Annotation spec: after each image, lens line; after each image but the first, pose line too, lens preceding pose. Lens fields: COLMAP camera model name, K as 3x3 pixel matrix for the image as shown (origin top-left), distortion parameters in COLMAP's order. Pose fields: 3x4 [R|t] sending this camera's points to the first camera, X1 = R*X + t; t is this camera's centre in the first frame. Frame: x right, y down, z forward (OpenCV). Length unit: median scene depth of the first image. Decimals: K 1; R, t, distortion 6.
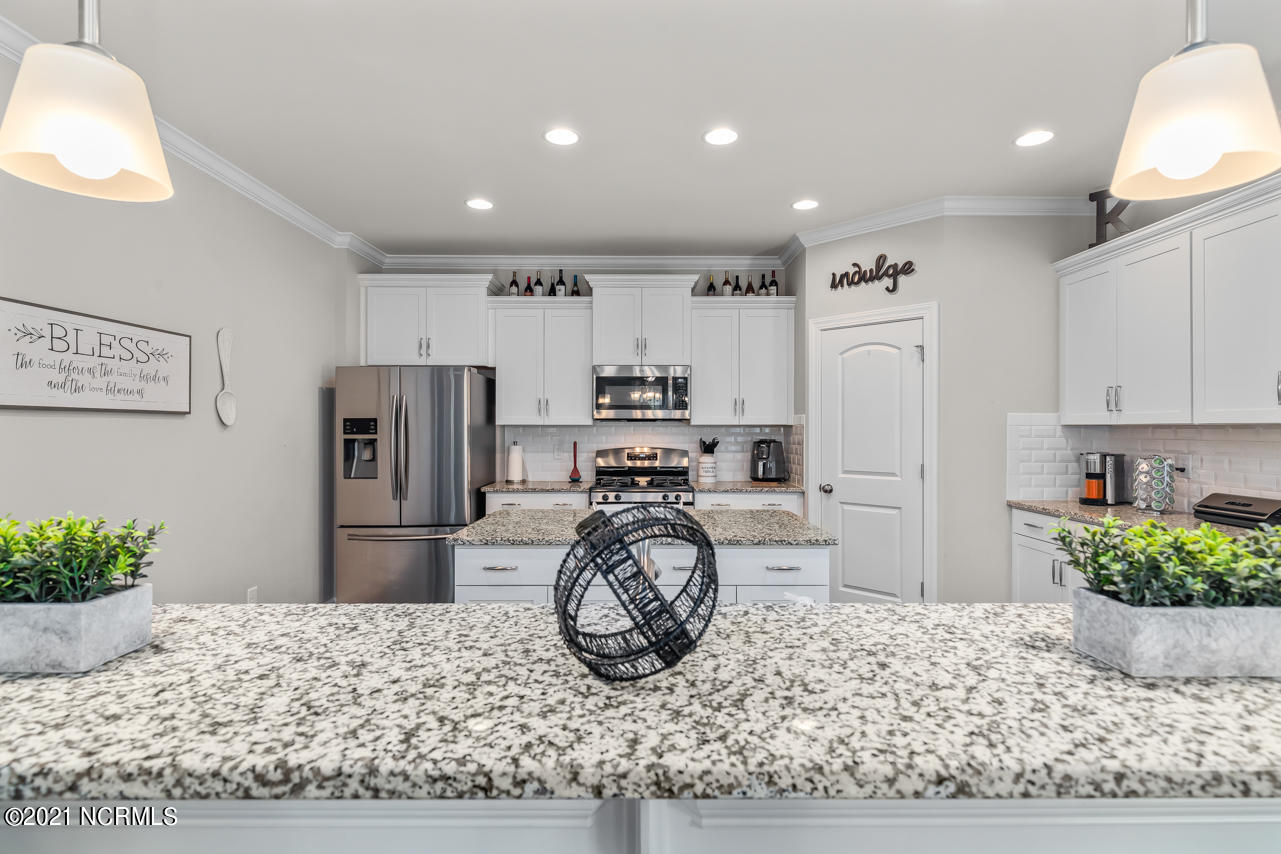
lens RADIAL K [[604.5, 0, 636.8], [0, 604.5, 425.2], [0, 0, 1]] dist [0.000381, 0.002092]
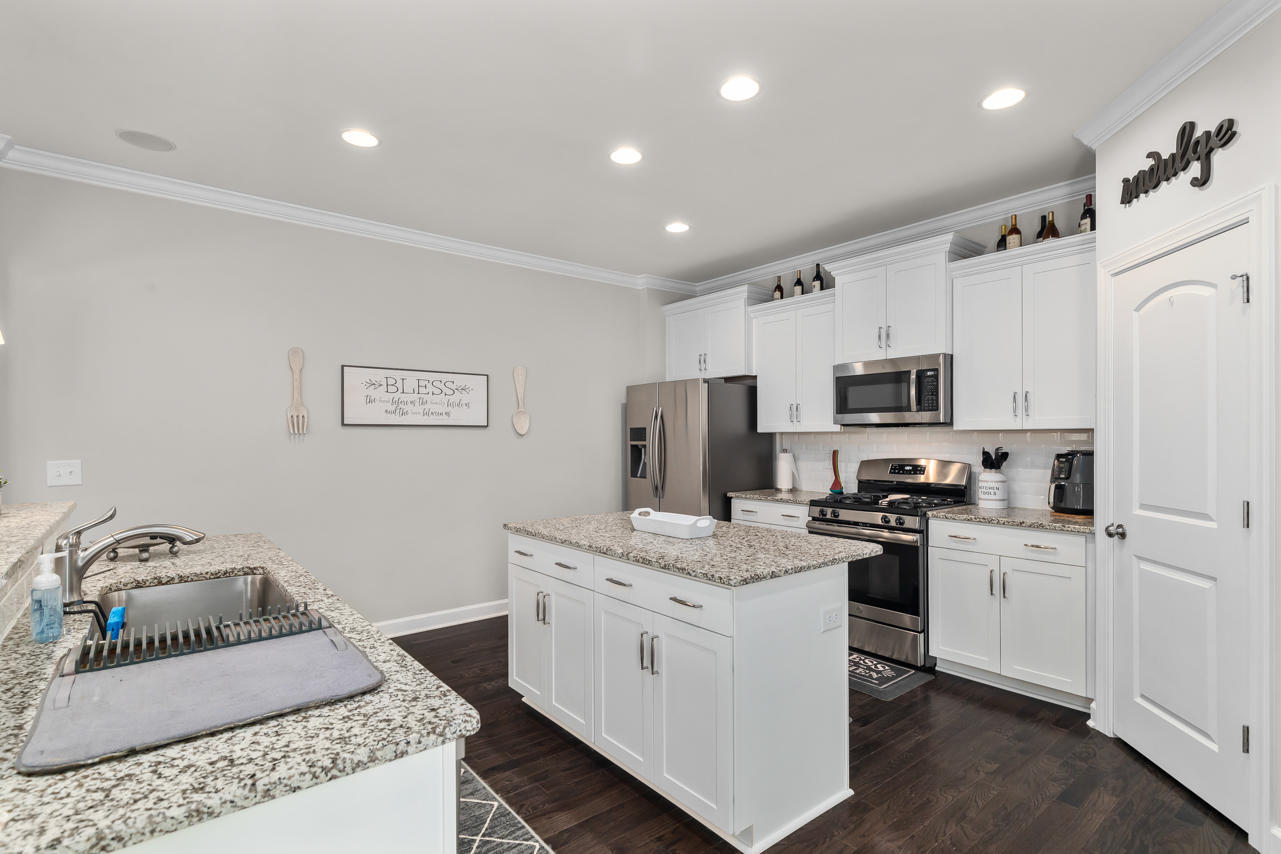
lens RADIAL K [[604.5, 0, 639.5], [0, 604.5, 432.8], [0, 0, 1]] dist [0.000381, 0.002092]
pose [[0.643235, -0.008313, -0.765623, 0.440821], [0.005821, 0.999965, -0.005968, 0.005235], [0.765646, -0.000618, 0.643261, 0.215256]]
